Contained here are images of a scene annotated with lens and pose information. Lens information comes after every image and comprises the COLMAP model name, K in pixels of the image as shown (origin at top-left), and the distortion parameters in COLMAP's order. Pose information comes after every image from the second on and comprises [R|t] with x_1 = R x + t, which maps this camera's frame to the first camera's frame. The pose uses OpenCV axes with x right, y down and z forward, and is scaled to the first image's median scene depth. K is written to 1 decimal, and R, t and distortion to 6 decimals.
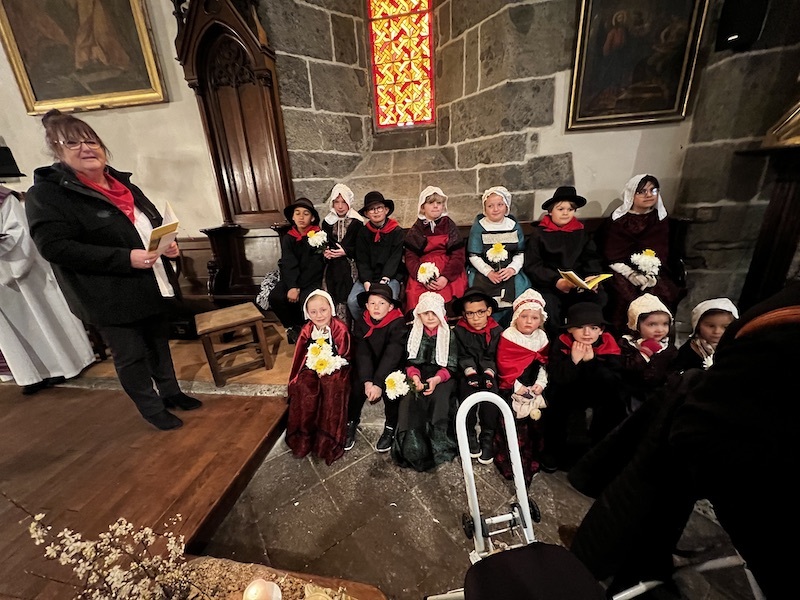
lens RADIAL K [[317.6, 0, 395.2], [0, 317.6, 299.1], [0, 0, 1]] dist [-0.005476, 0.000836]
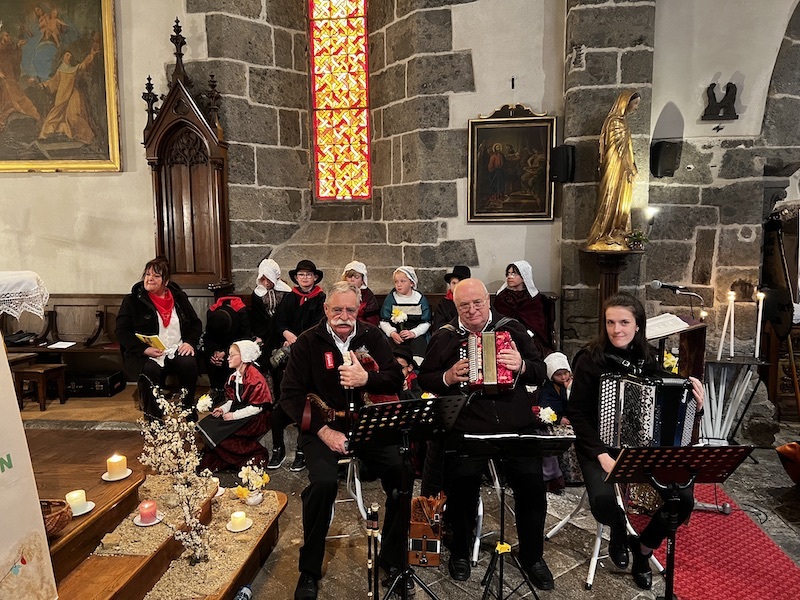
lens RADIAL K [[618.4, 0, 403.8], [0, 618.4, 307.1], [0, 0, 1]] dist [0.031933, -0.029212]
pose [[0.997676, 0.047160, 0.049176, 0.171280], [-0.035653, 0.976393, -0.213038, 0.260542], [-0.058062, 0.210790, 0.975806, -1.074111]]
